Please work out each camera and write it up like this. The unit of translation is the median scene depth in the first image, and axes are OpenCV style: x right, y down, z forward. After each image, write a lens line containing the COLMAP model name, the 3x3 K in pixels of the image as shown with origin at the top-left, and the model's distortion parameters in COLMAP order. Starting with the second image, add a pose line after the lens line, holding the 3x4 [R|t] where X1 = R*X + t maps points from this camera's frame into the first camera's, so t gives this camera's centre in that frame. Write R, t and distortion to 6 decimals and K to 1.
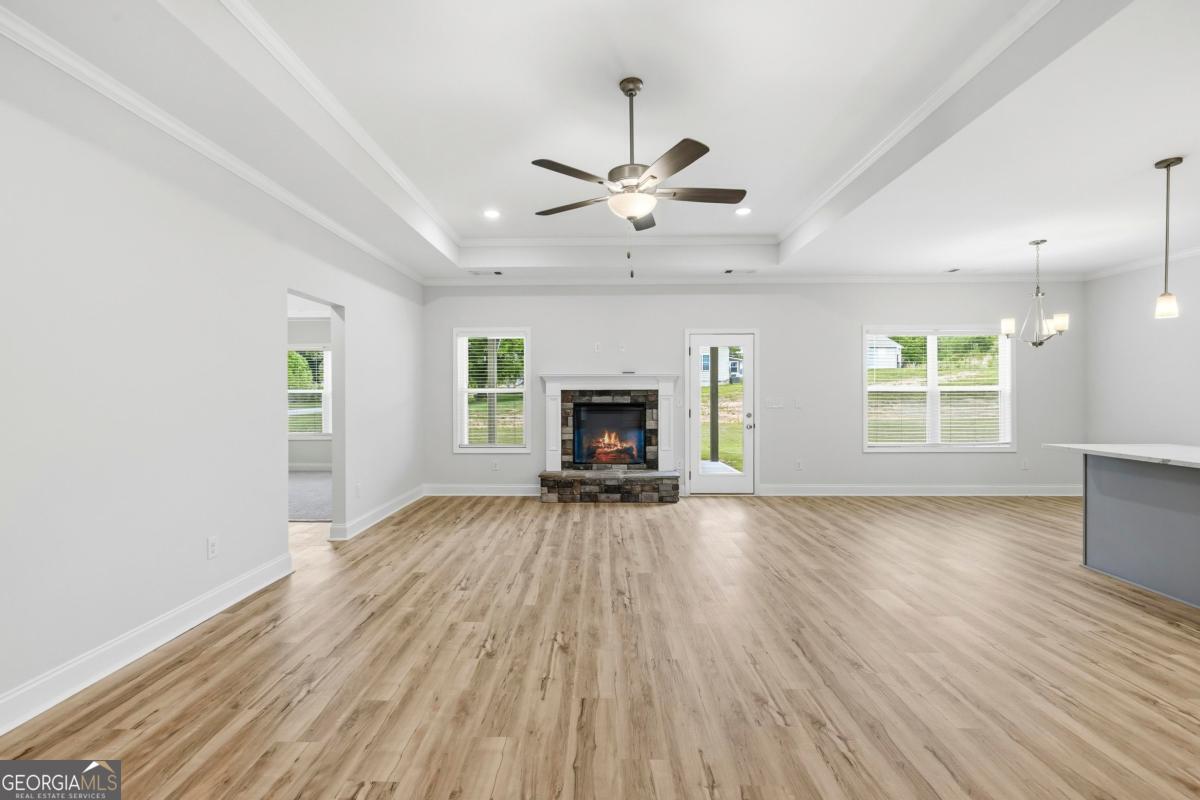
lens RADIAL K [[516.8, 0, 593.5], [0, 516.8, 397.2], [0, 0, 1]] dist [-0.002050, -0.002526]
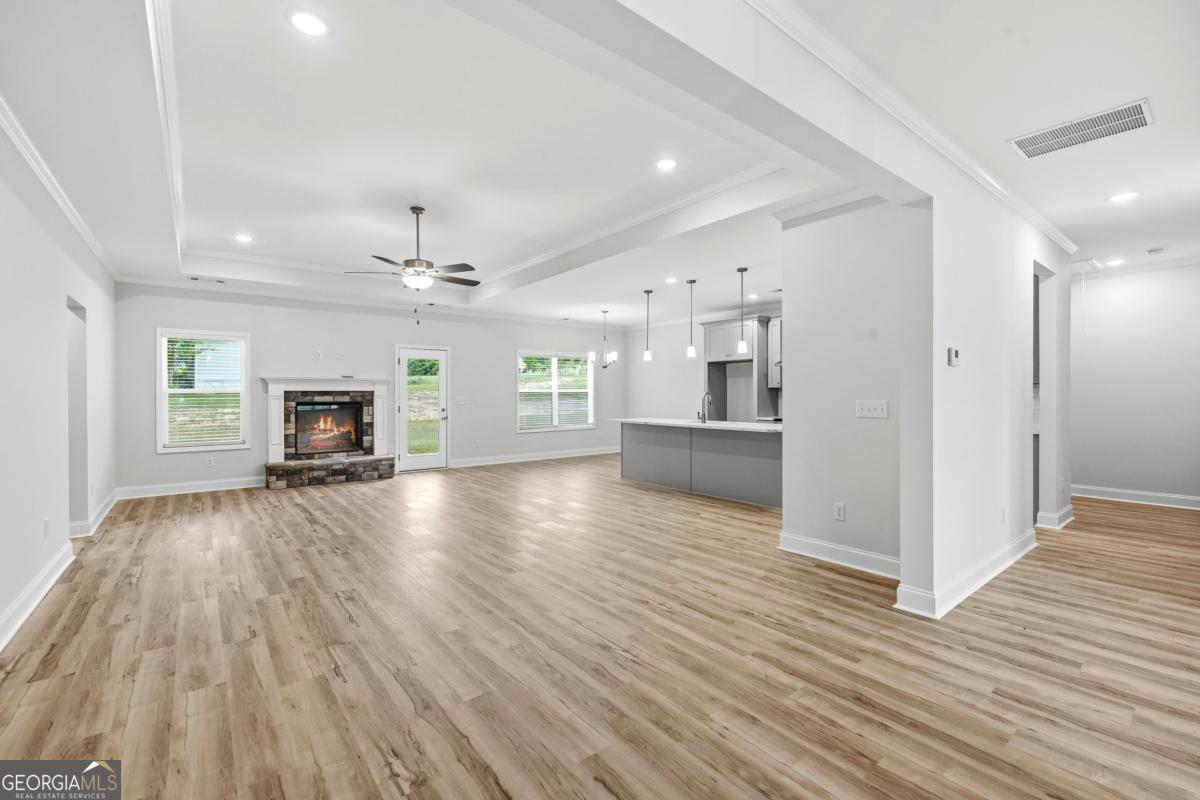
lens RADIAL K [[516.8, 0, 593.6], [0, 516.8, 398.6], [0, 0, 1]] dist [-0.002050, -0.002526]
pose [[0.777045, -0.004076, 0.629431, -0.248567], [0.004078, 0.999991, 0.001442, 0.004676], [-0.629431, 0.001447, 0.777055, -0.307747]]
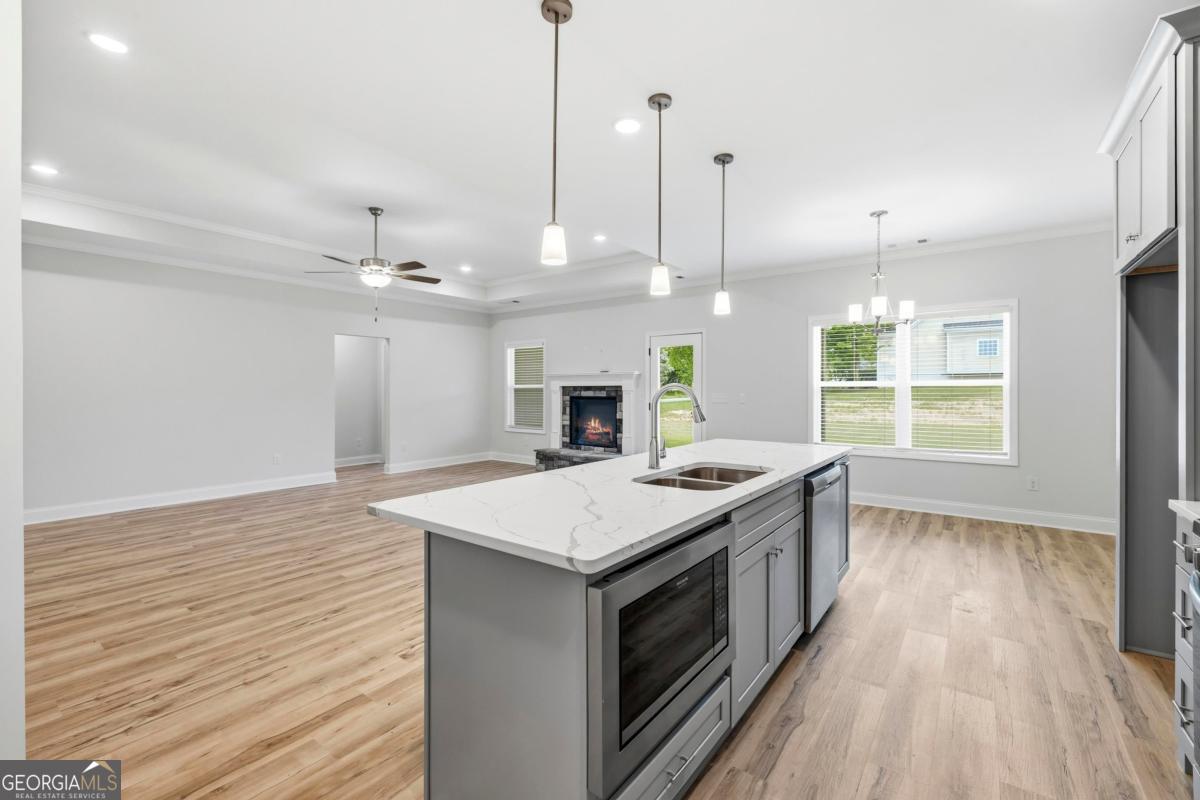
lens RADIAL K [[516.8, 0, 600.4], [0, 516.8, 390.9], [0, 0, 1]] dist [-0.002050, -0.002526]
pose [[0.809674, 0.004684, -0.586861, 0.775810], [-0.002753, 0.999987, 0.004183, -0.007531], [0.586873, -0.001771, 0.809677, 0.015058]]
